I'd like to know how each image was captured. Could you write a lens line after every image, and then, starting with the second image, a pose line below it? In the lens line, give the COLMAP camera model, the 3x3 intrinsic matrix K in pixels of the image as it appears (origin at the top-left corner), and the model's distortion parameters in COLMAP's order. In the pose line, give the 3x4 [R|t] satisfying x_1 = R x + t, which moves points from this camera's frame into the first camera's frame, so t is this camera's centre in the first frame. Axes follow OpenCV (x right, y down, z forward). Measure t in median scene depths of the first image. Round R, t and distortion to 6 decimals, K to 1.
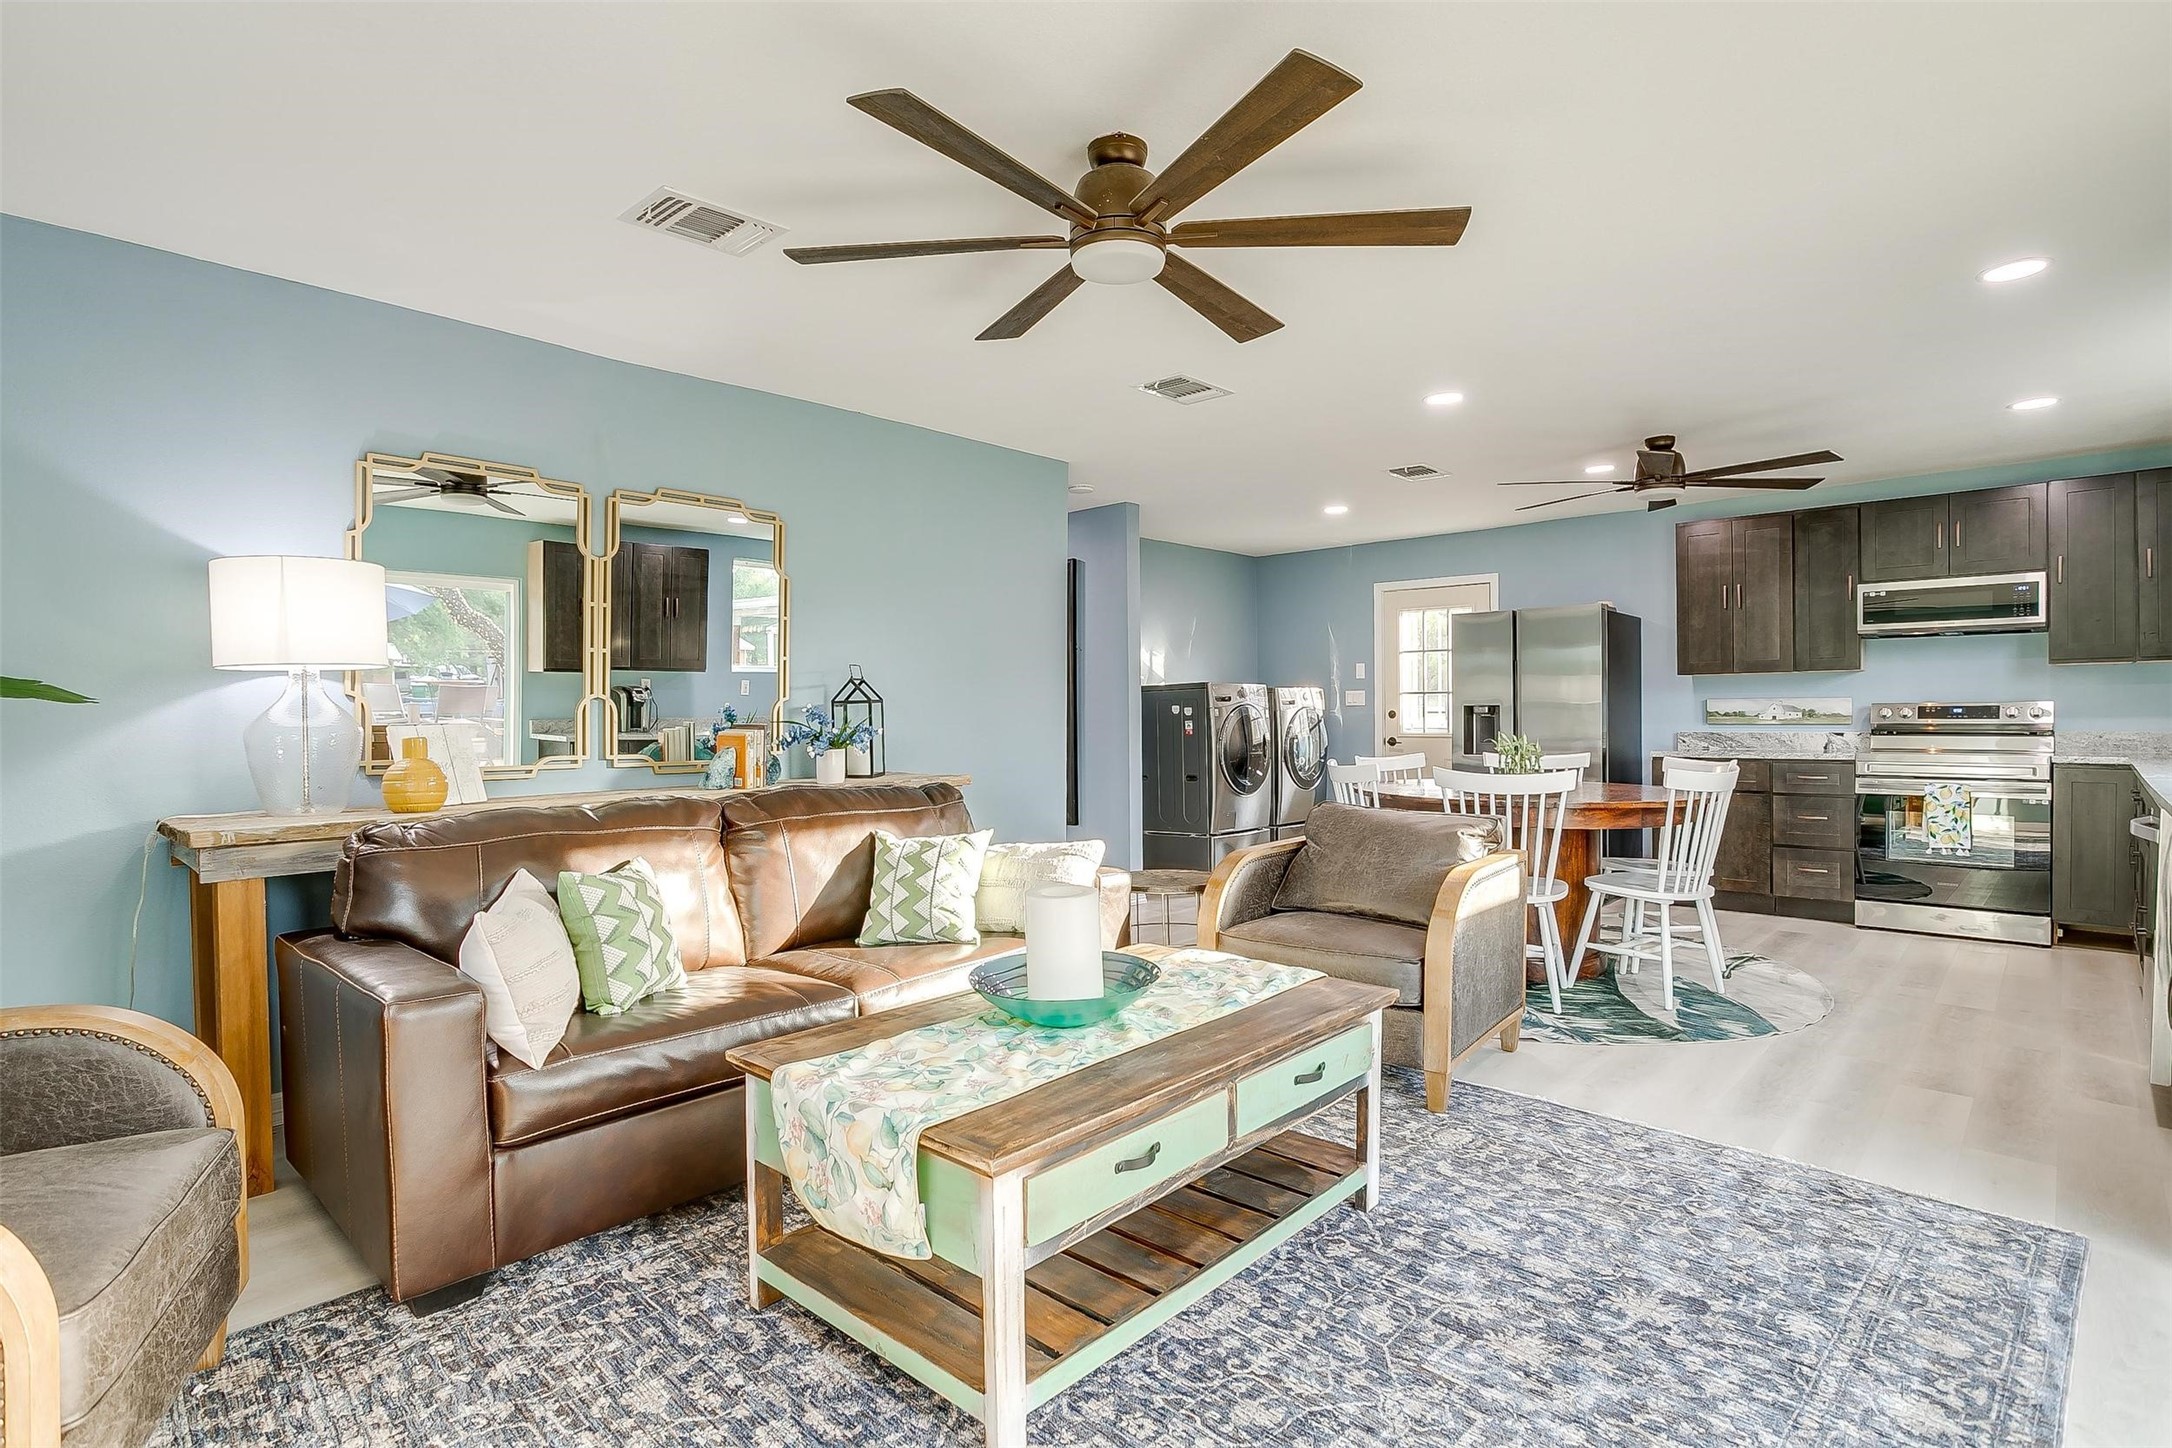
lens RADIAL K [[1066.1, 0, 1066.6], [0, 1066.1, 710.1], [0, 0, 1]] dist [-0.048482, 0.031328]
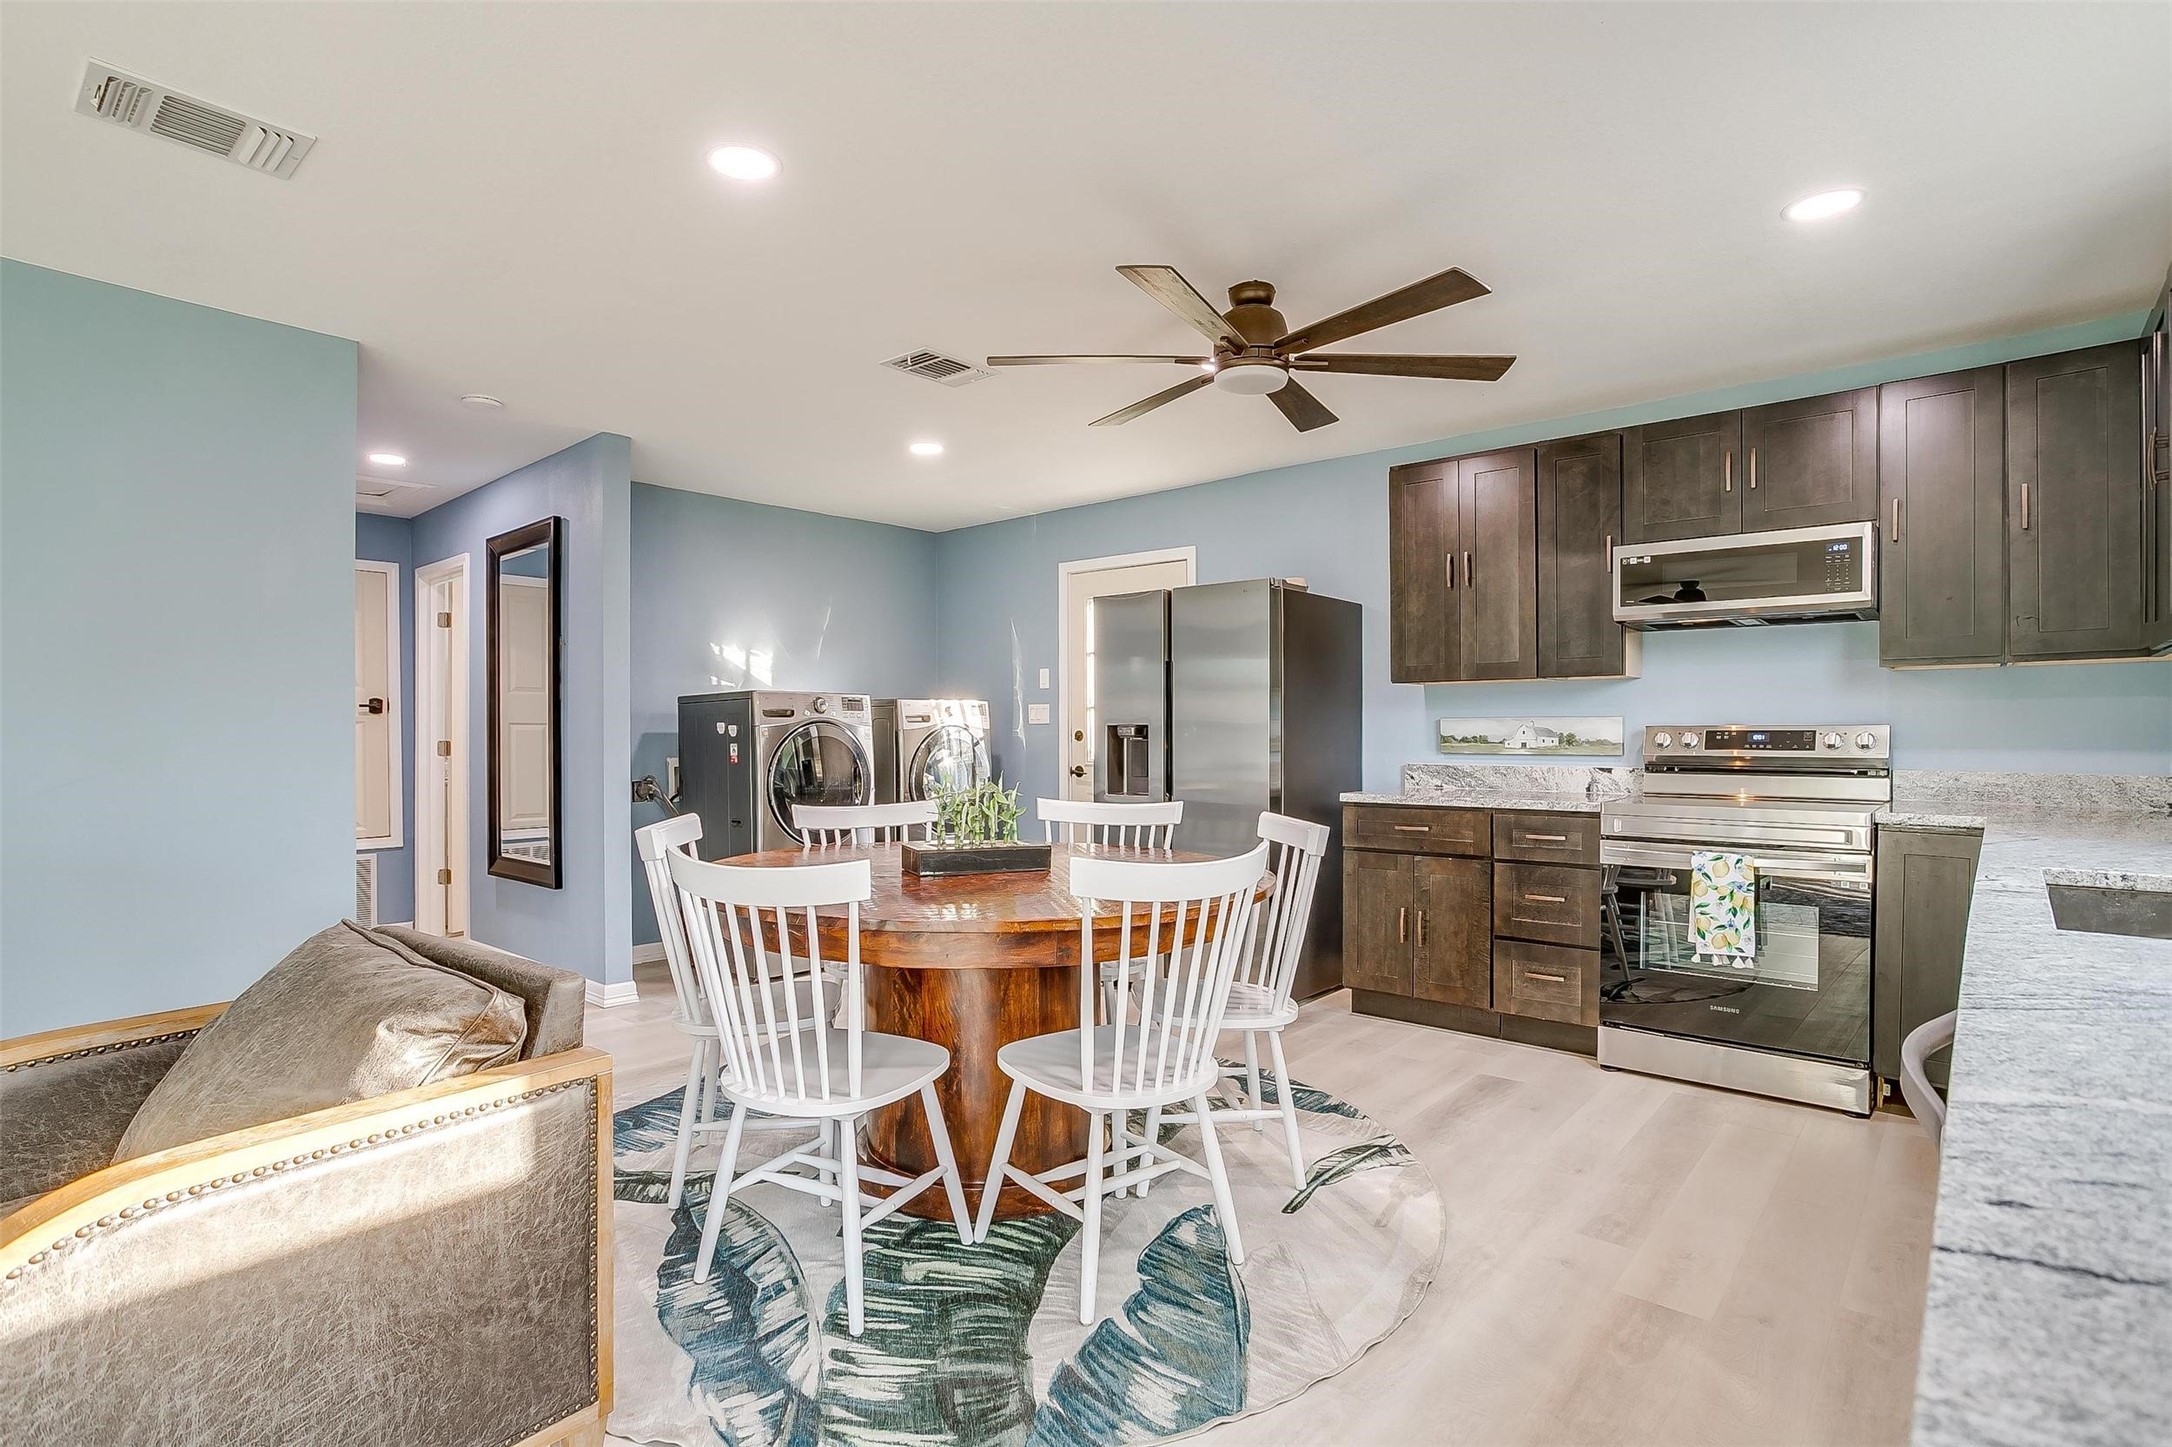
lens RADIAL K [[1058.0, 0, 1056.6], [0, 1058.0, 728.2], [0, 0, 1]] dist [-0.060011, 0.038457]
pose [[0.999591, 0.006325, 0.027885, 0.393914], [-0.006372, 0.999978, 0.001612, -0.003787], [-0.027874, -0.001789, 0.999610, 0.358432]]
